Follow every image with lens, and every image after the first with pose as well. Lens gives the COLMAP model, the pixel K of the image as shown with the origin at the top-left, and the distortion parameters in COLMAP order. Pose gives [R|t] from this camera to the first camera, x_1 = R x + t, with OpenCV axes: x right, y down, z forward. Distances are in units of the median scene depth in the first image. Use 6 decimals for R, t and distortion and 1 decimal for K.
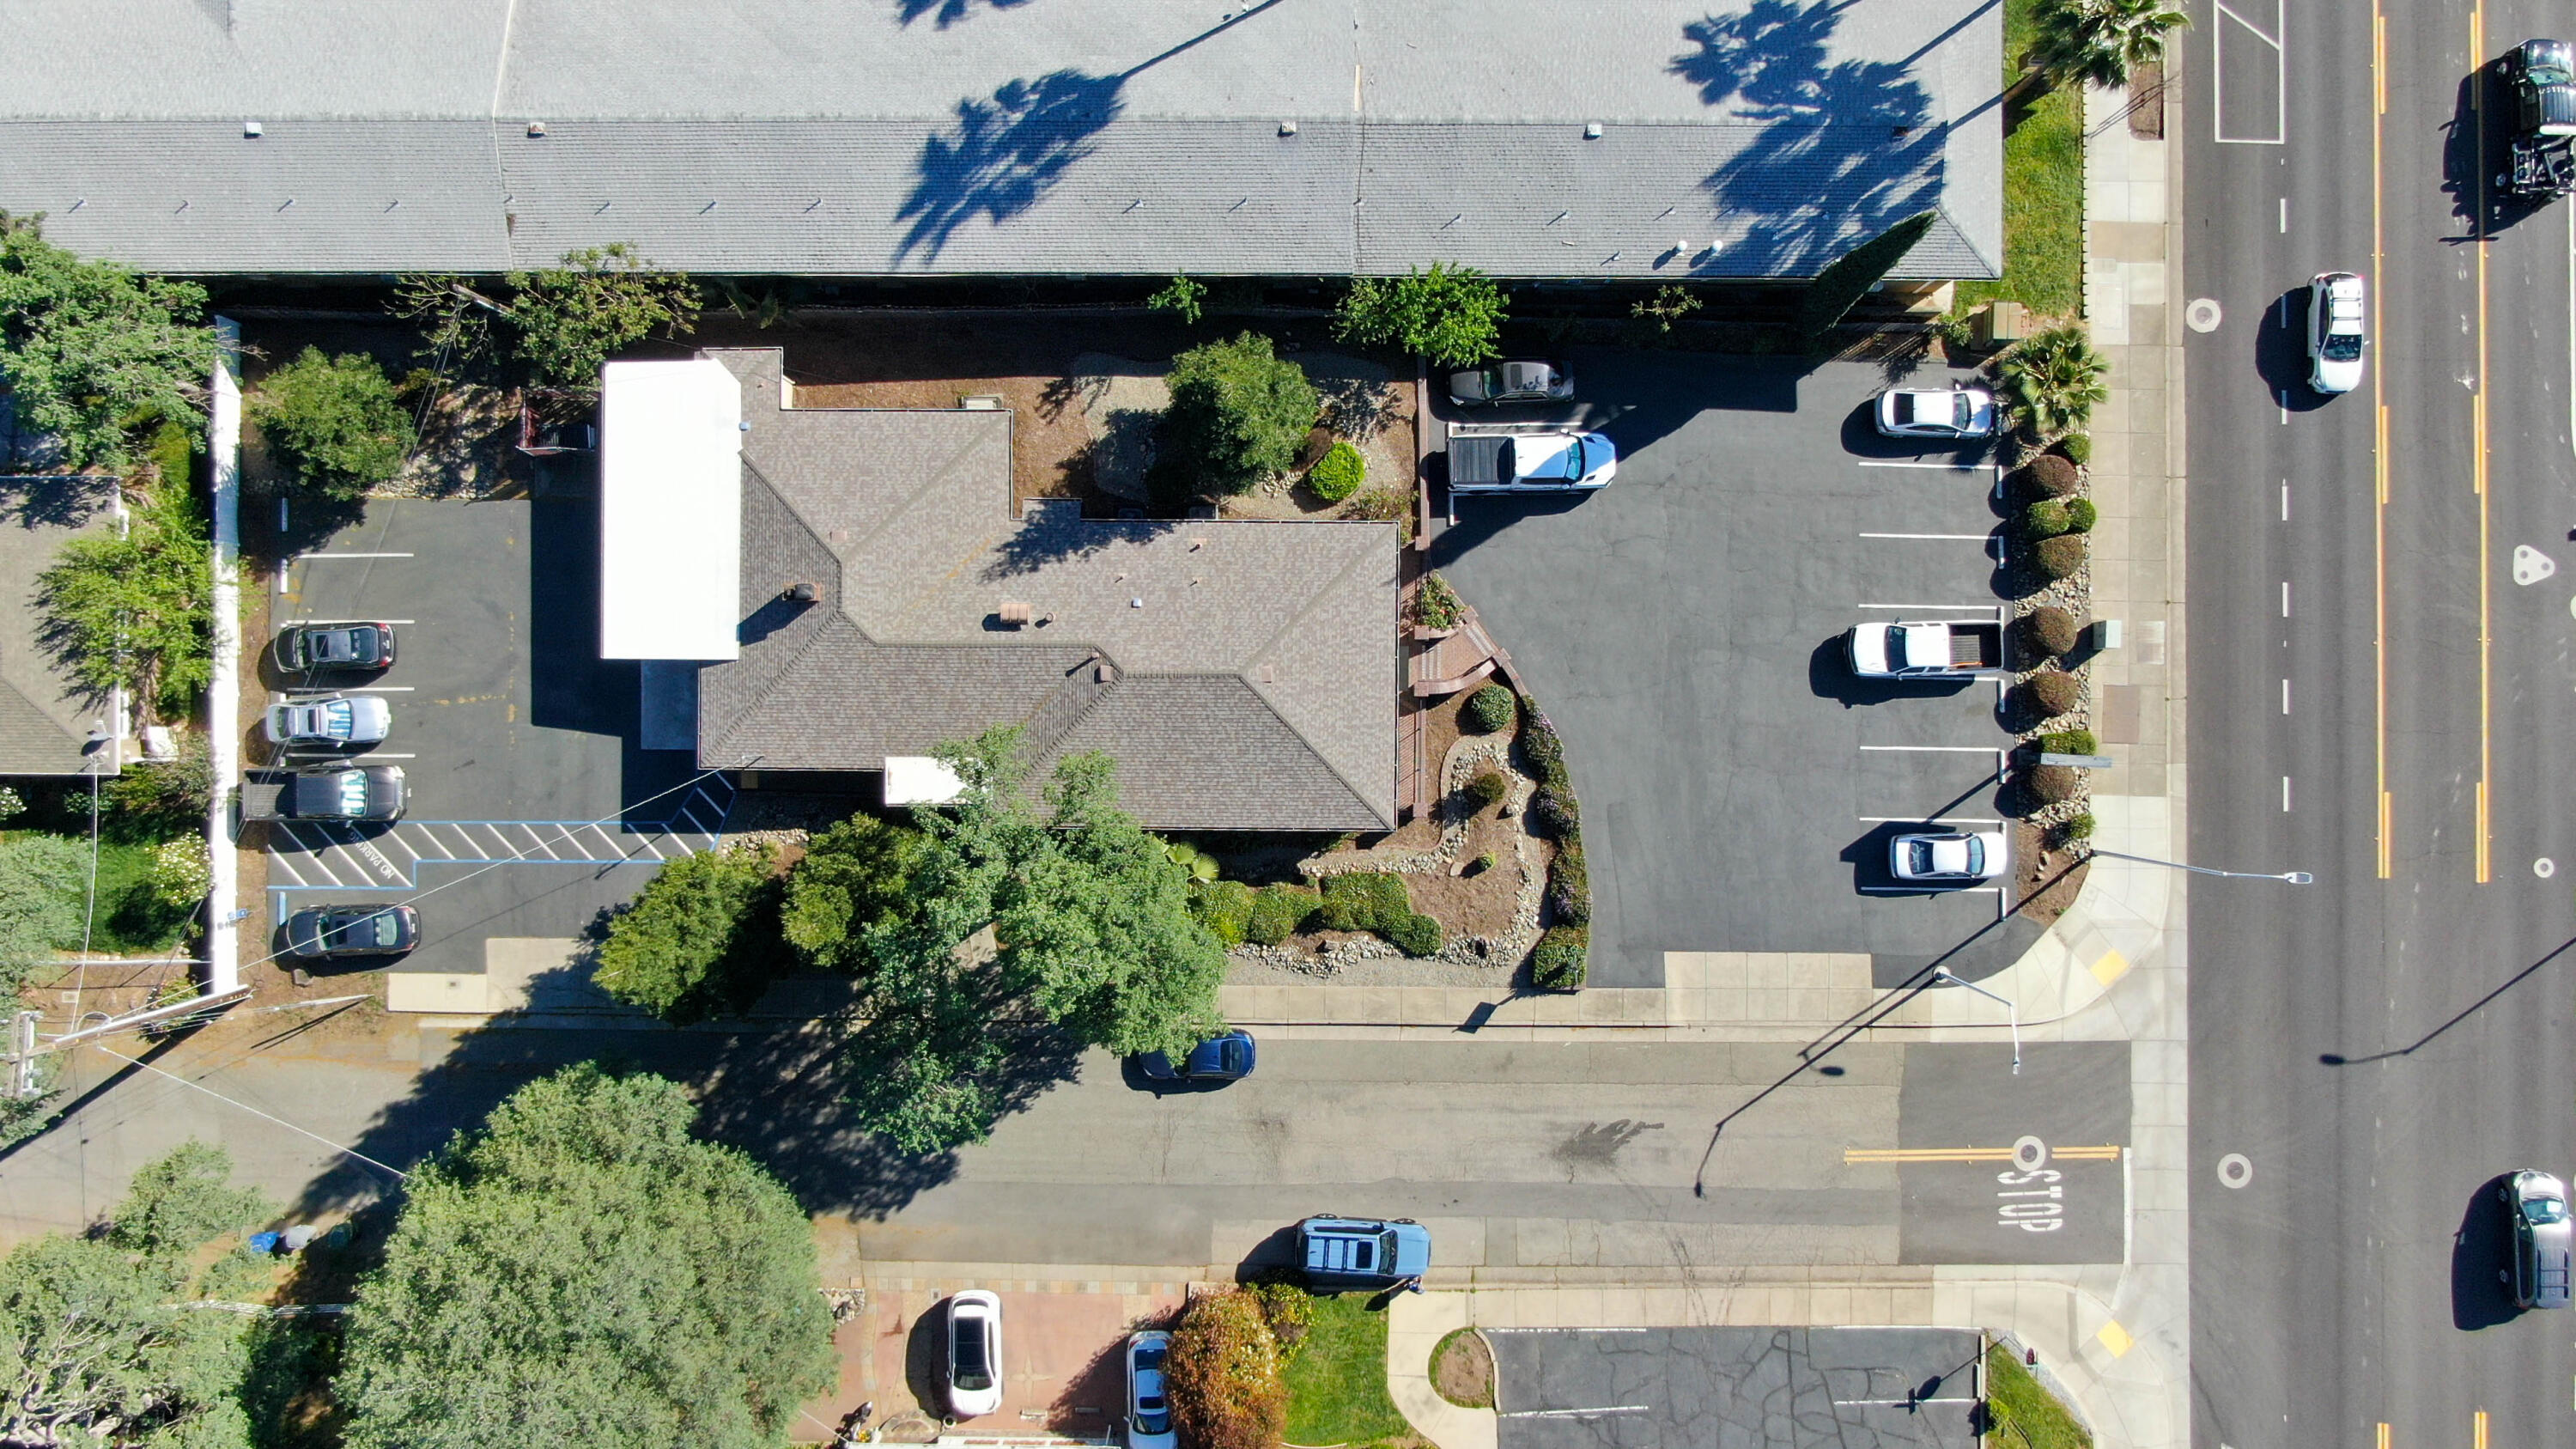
lens RADIAL K [[1860.4, 0, 1287.0], [0, 1860.4, 722.1], [0, 0, 1]] dist [-0.021469, 0.008357]
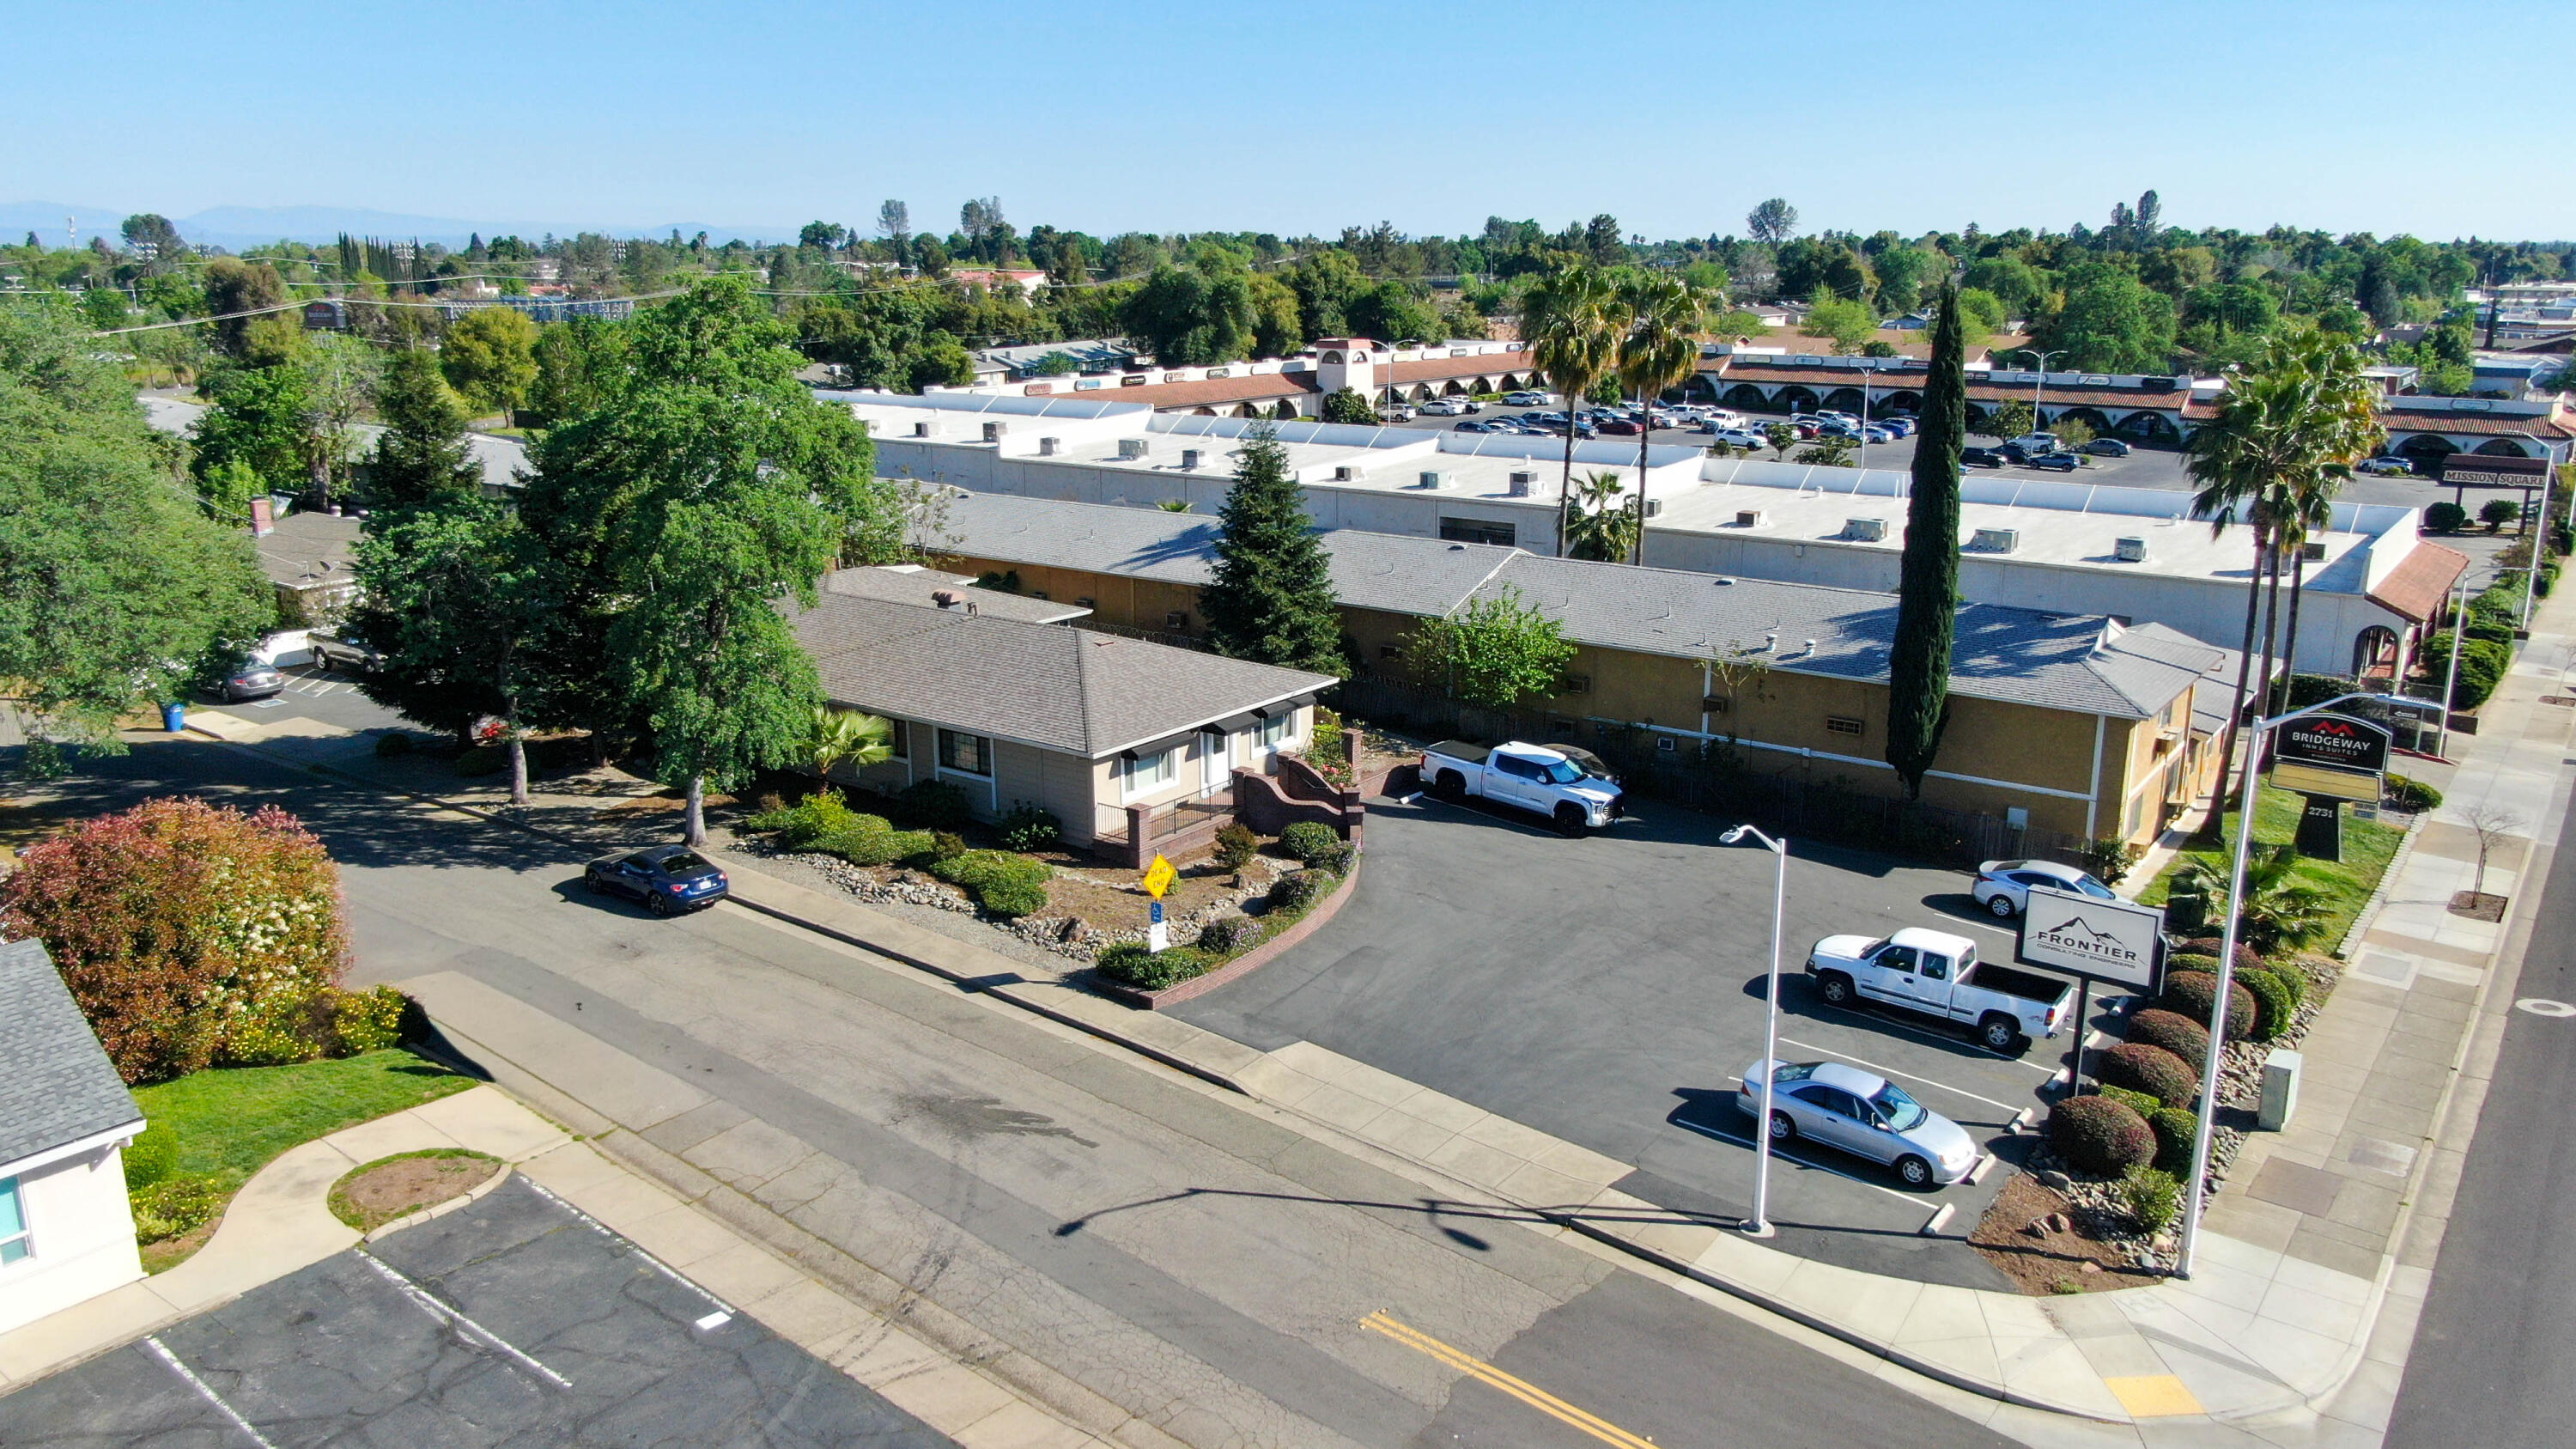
lens RADIAL K [[1860.4, 0, 1287.0], [0, 1860.4, 722.1], [0, 0, 1]] dist [-0.021469, 0.008357]
pose [[0.803470, 0.155817, -0.574592, 0.508887], [-0.595219, 0.190411, -0.780678, 0.550313], [-0.012234, 0.969260, 0.245735, 0.765558]]
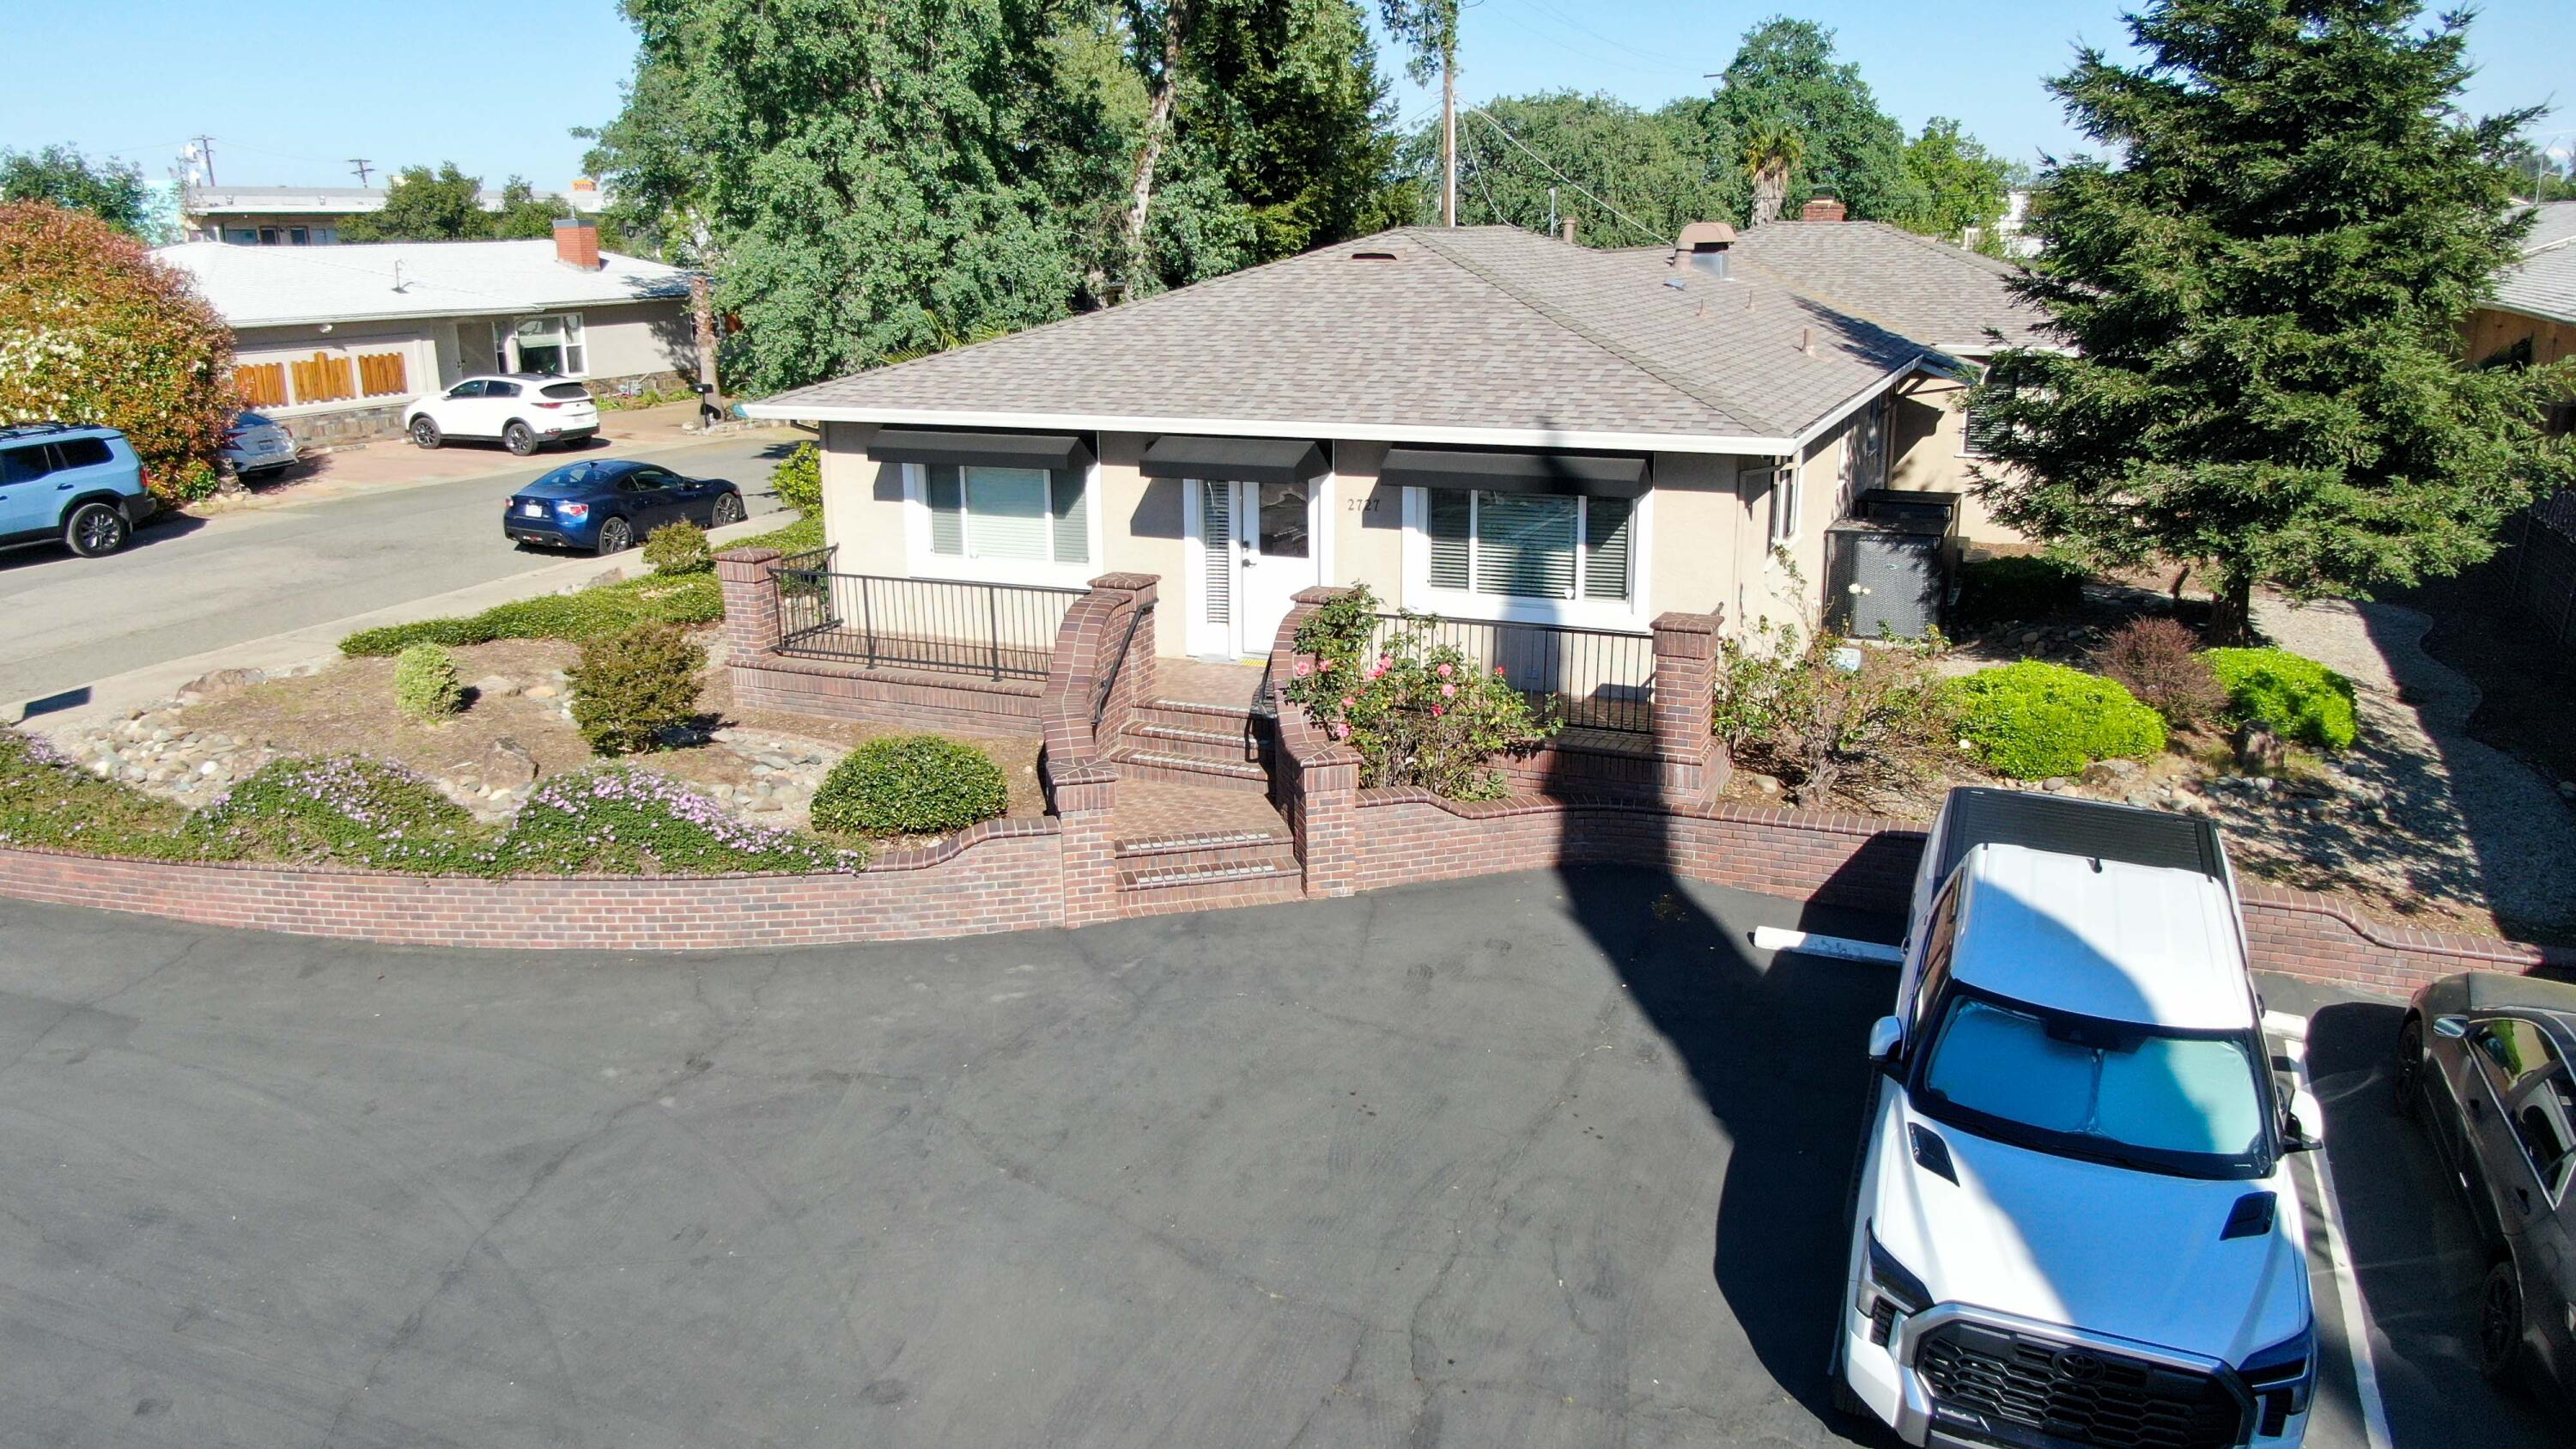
lens RADIAL K [[1858.7, 0, 1288.0], [0, 1858.7, 724.5], [0, 0, 1]] dist [-0.018646, 0.005977]
pose [[-0.388197, 0.253245, -0.886099, 0.287438], [-0.921566, -0.102043, 0.374571, -0.132965], [0.004438, 0.962005, 0.272994, 0.918088]]
